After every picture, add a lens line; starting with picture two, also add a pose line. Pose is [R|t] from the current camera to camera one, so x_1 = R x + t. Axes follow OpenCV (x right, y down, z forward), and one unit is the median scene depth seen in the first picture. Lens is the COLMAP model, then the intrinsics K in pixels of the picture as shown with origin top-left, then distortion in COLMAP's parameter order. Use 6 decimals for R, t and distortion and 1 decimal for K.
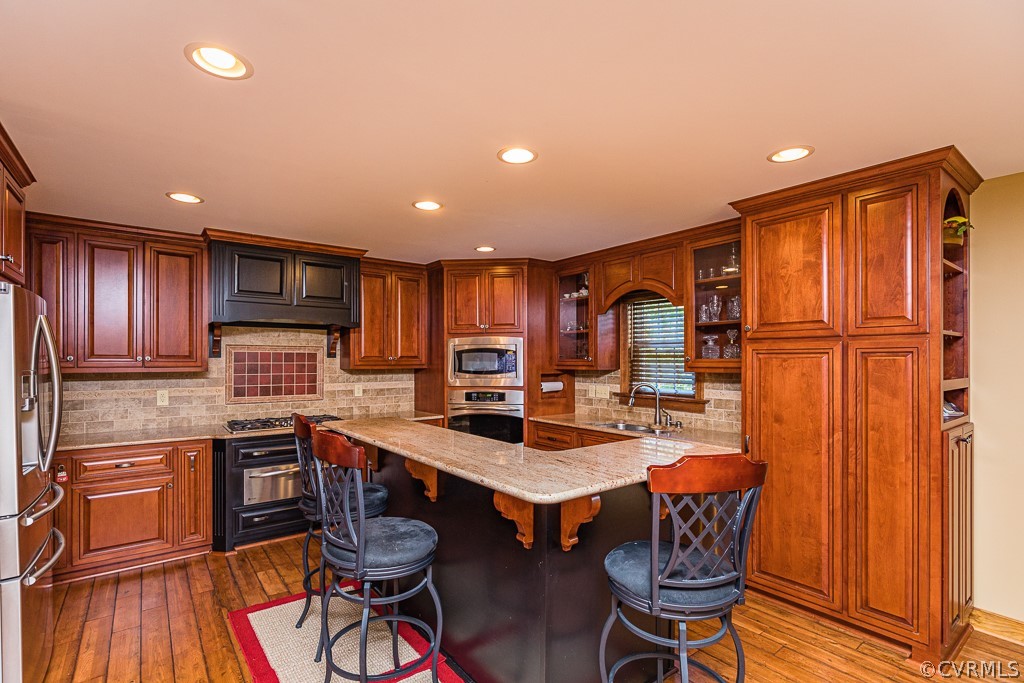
lens RADIAL K [[478.5, 0, 507.6], [0, 478.5, 360.4], [0, 0, 1]] dist [-0.001415, 0.000283]
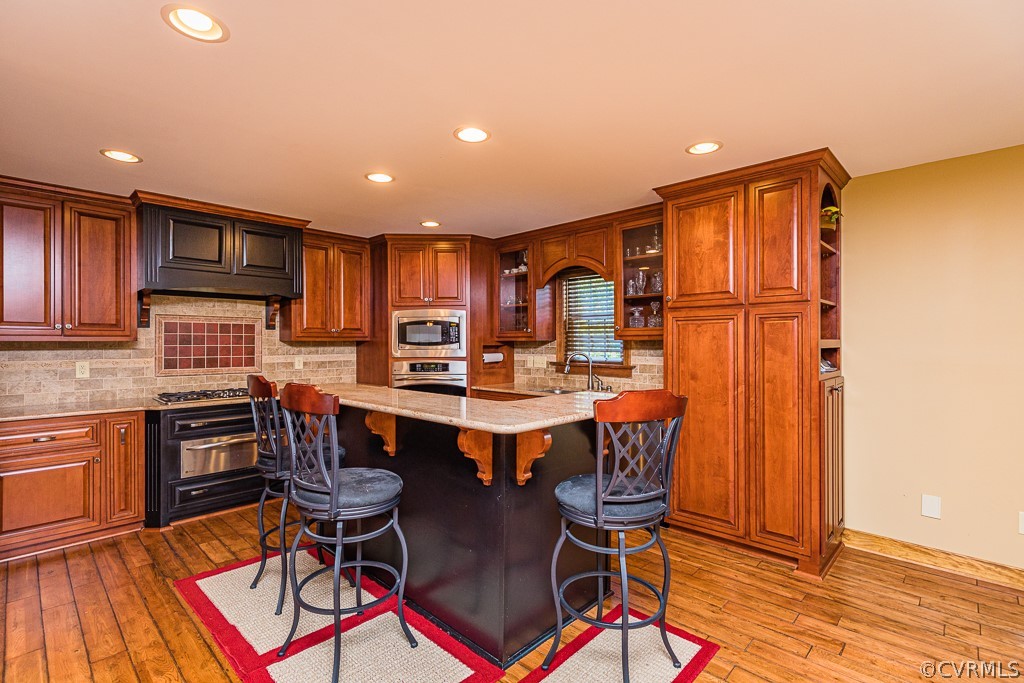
lens RADIAL K [[476.1, 0, 509.0], [0, 476.1, 343.9], [0, 0, 1]] dist [0.011442, -0.001094]
pose [[0.988915, -0.002980, 0.148450, -0.032323], [0.002757, 0.999995, 0.001708, 0.026709], [-0.148455, -0.001279, 0.988918, -0.050575]]
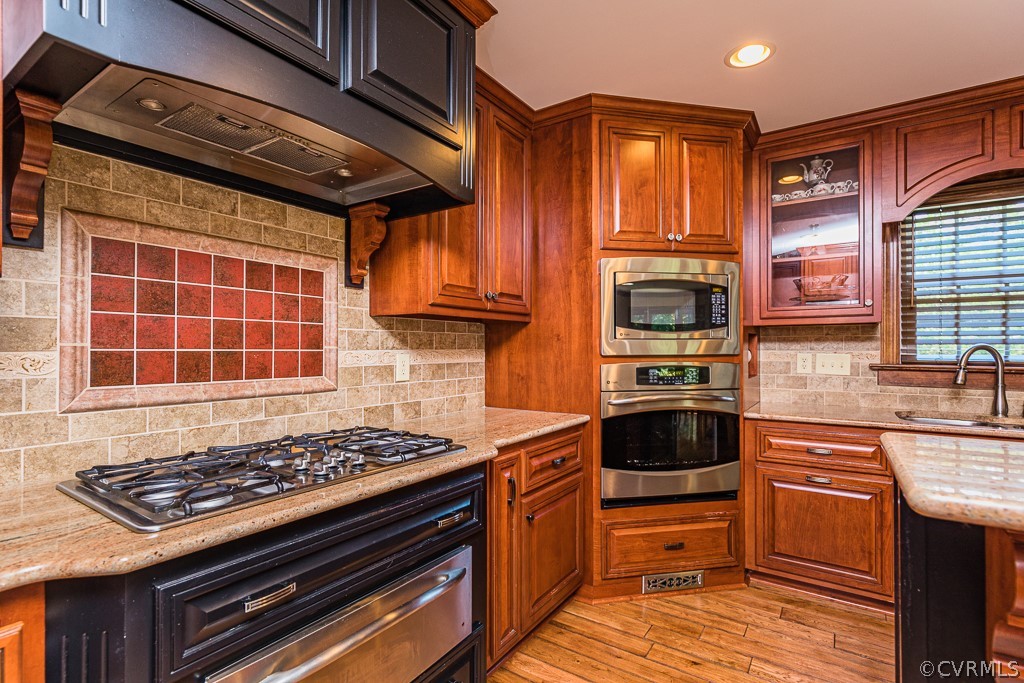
lens RADIAL K [[478.5, 0, 500.2], [0, 478.5, 347.3], [0, 0, 1]] dist [-0.001415, 0.000283]
pose [[0.950033, 0.002059, 0.312142, -0.424516], [-0.001522, 0.999997, -0.001963, 0.052652], [-0.312145, 0.001389, 0.950034, 0.638150]]
